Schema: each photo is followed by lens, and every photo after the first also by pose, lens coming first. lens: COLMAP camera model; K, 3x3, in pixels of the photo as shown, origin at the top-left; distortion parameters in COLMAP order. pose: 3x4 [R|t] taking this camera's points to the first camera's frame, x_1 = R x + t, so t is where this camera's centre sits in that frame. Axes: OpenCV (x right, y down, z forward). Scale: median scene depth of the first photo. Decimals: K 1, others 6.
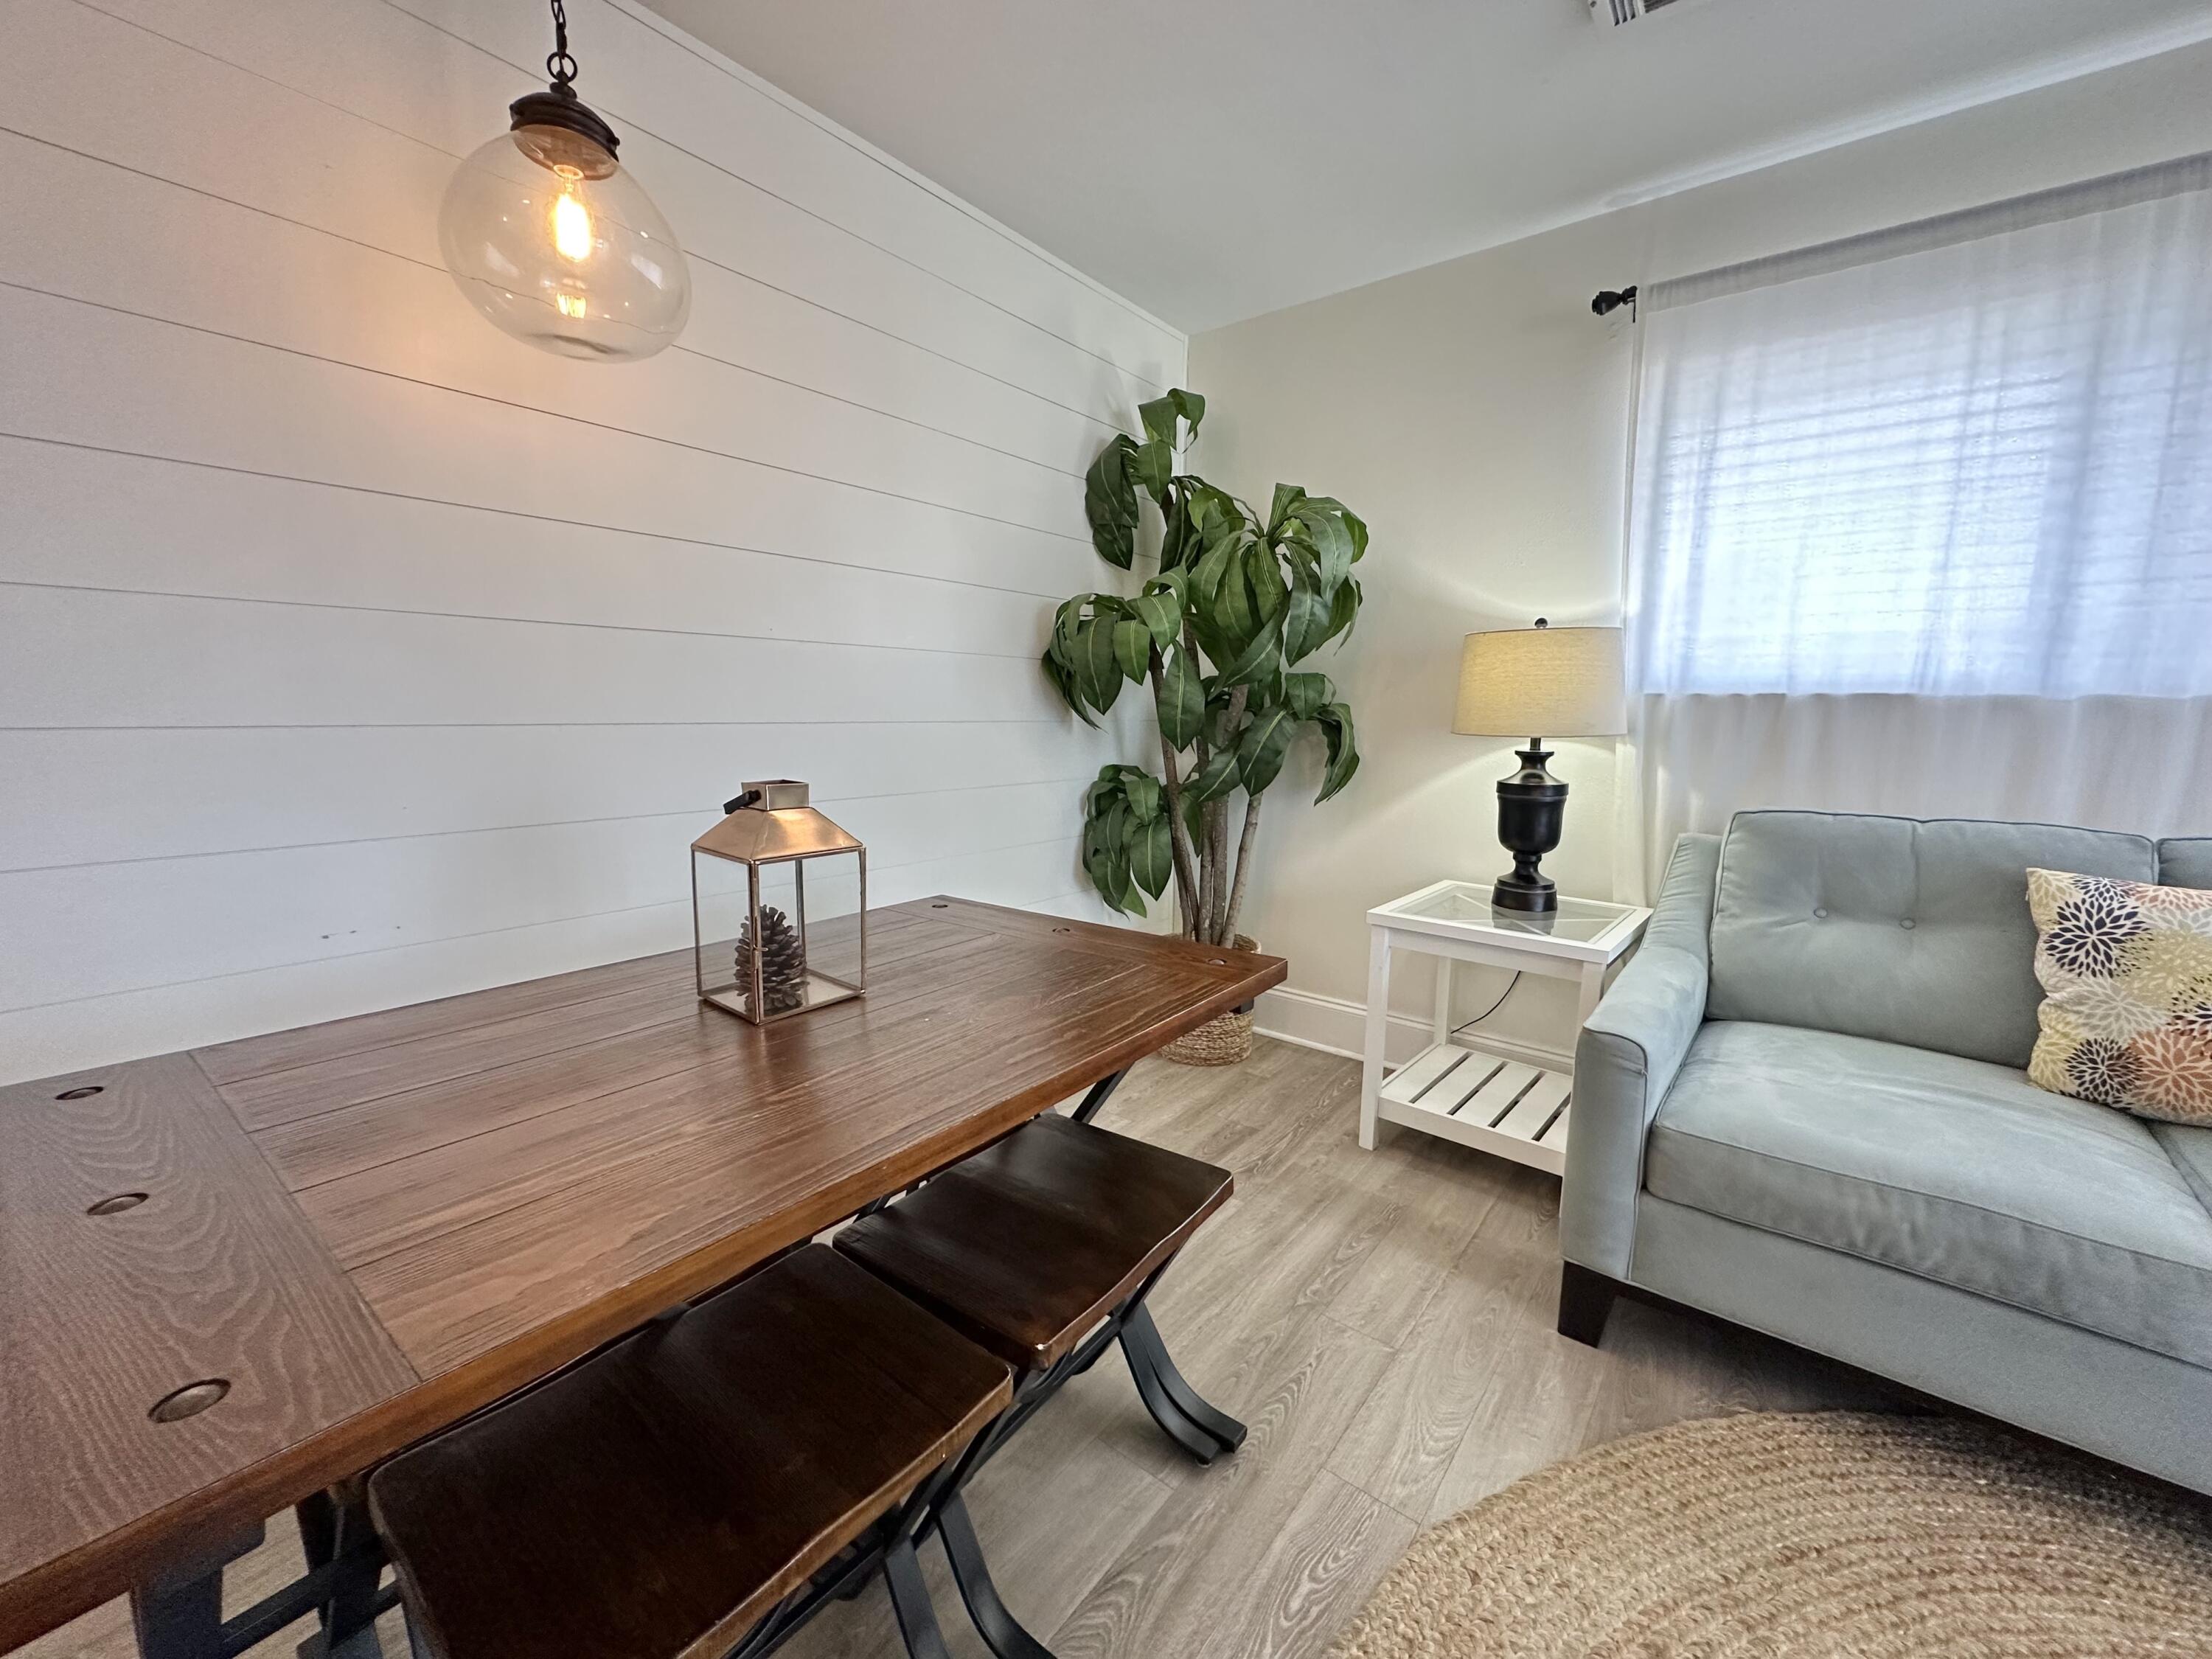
lens RADIAL K [[880.5, 0, 1107.8], [0, 880.5, 828.1], [0, 0, 1]] dist [-0.001253, 0.000624]
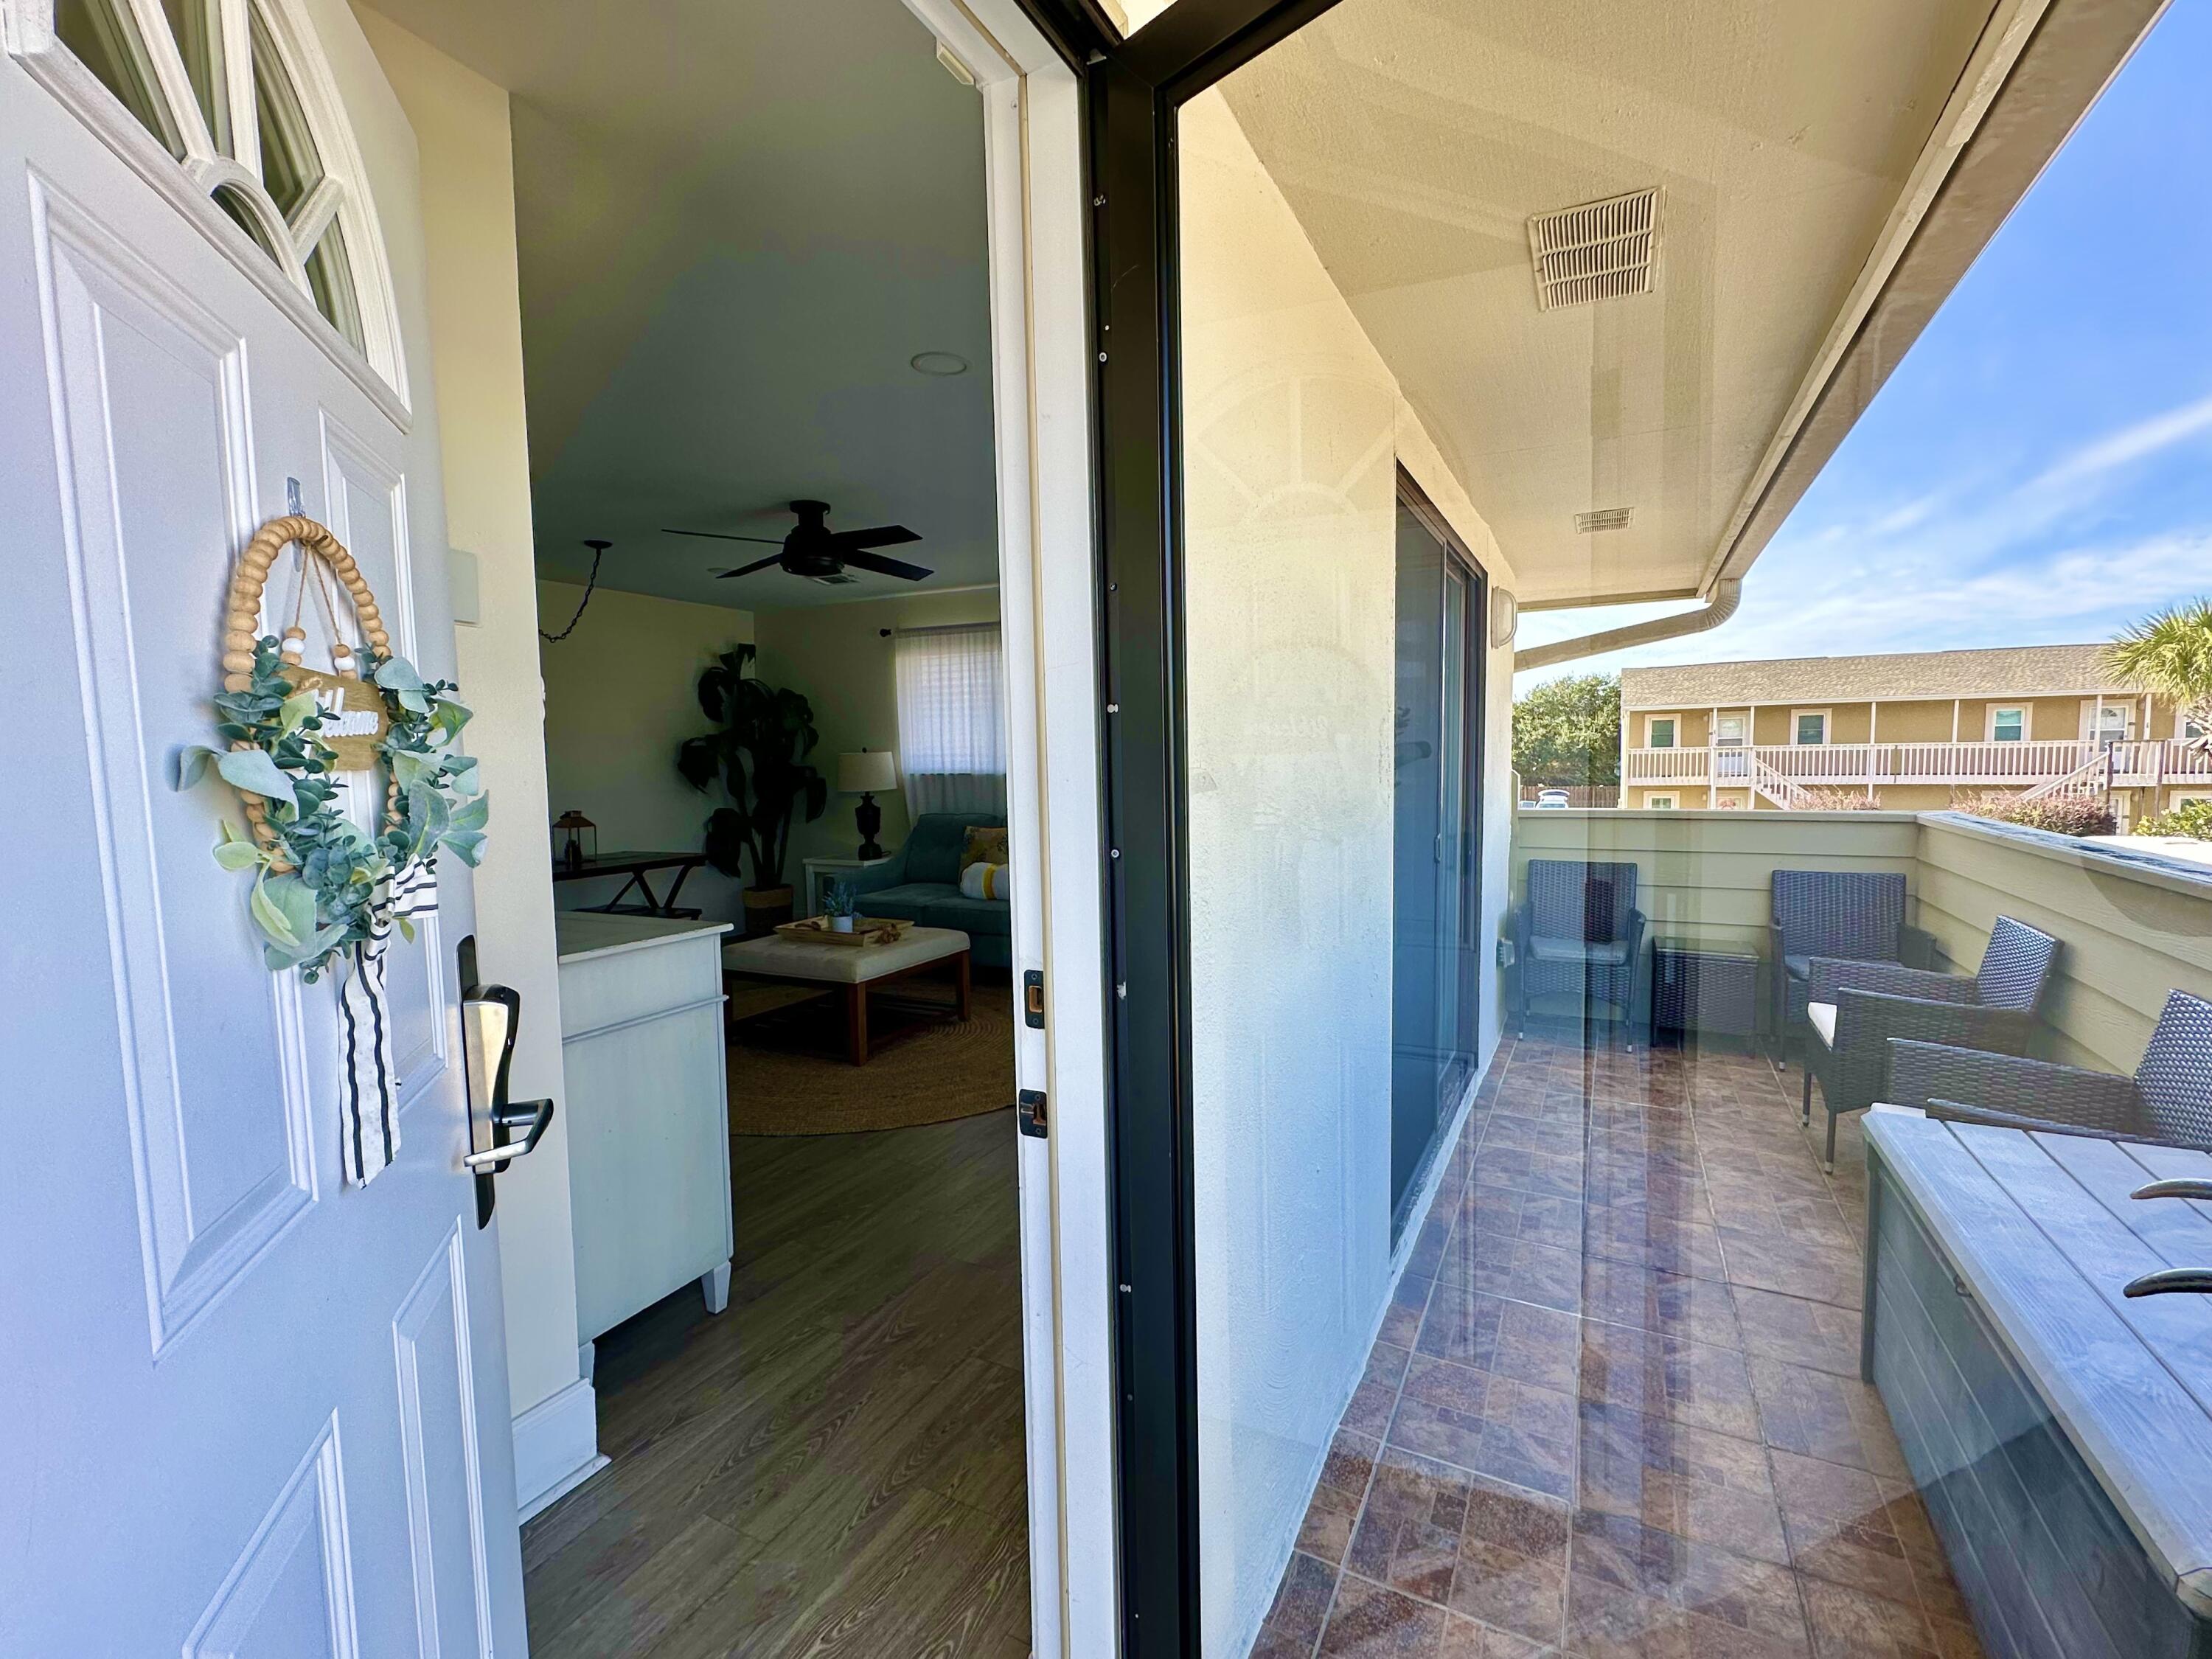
lens RADIAL K [[989.2, 0, 1111.4], [0, 989.2, 836.8], [0, 0, 1]] dist [0.000352, -0.000263]
pose [[0.979197, -0.043035, 0.198293, 0.744109], [0.053368, 0.997465, -0.047063, 0.266428], [-0.195765, 0.056666, 0.979012, -2.549653]]
